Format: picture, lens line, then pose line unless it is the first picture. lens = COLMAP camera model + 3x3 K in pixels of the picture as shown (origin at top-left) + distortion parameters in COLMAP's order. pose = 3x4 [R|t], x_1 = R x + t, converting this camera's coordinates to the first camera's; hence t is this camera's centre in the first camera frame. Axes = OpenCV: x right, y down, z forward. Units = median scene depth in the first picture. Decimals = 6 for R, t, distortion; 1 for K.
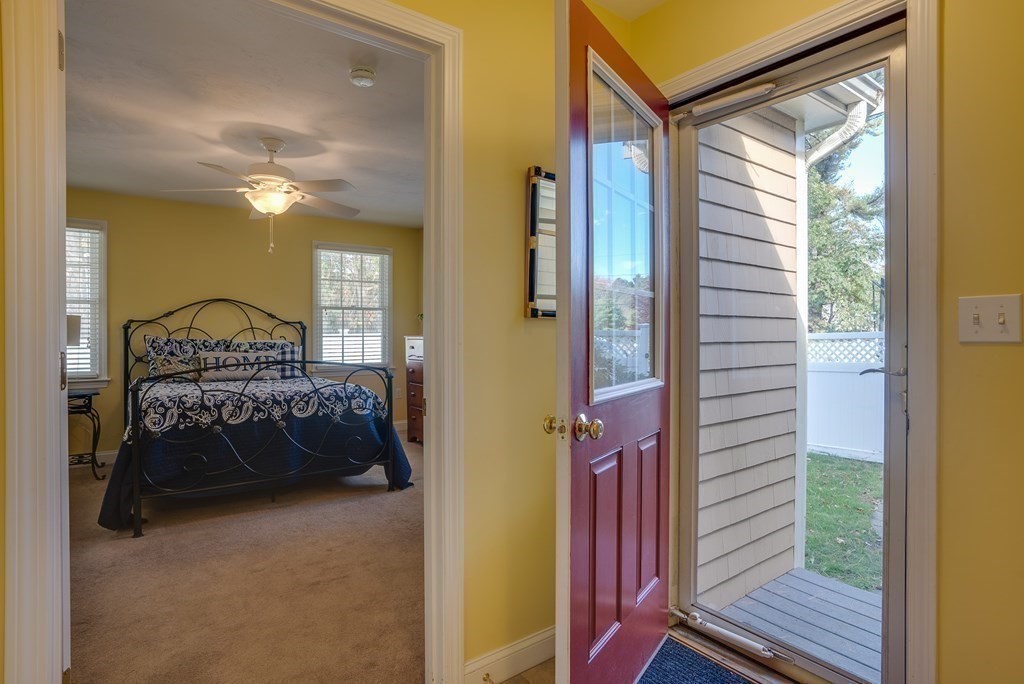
lens RADIAL K [[551.0, 0, 507.8], [0, 551.0, 336.1], [0, 0, 1]] dist [-0.016710, 0.000649]
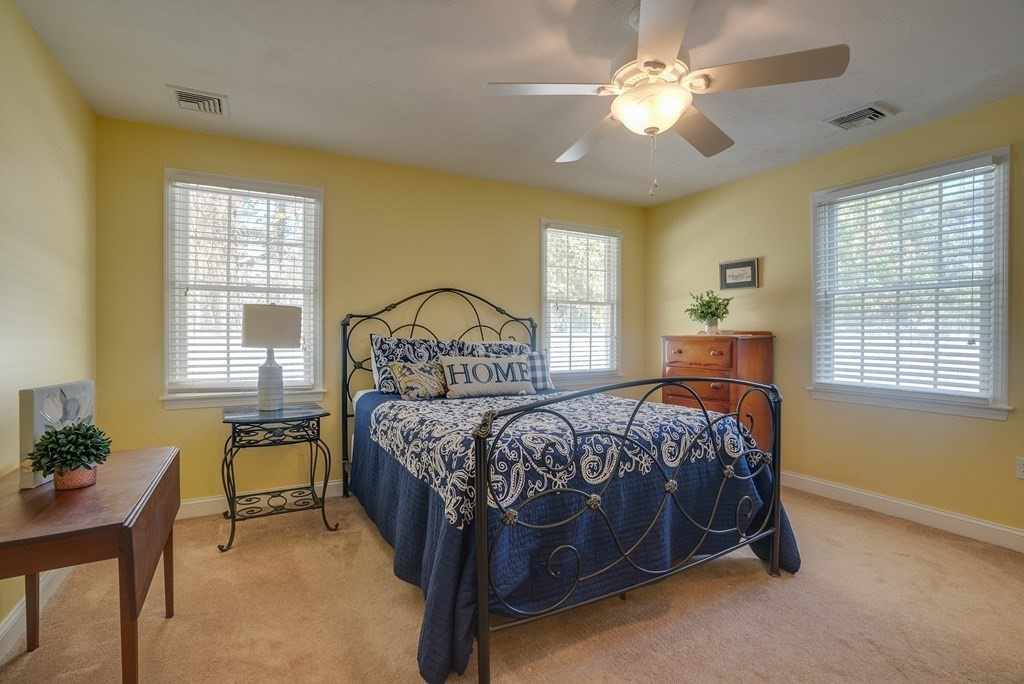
lens RADIAL K [[508.6, 0, 528.0], [0, 508.6, 334.6], [0, 0, 1]] dist [-0.069608, 0.038213]
pose [[0.994194, 0.003315, -0.107550, -0.362976], [-0.003665, 0.999989, -0.003058, 0.000148], [0.107539, 0.003434, 0.994195, 0.316639]]
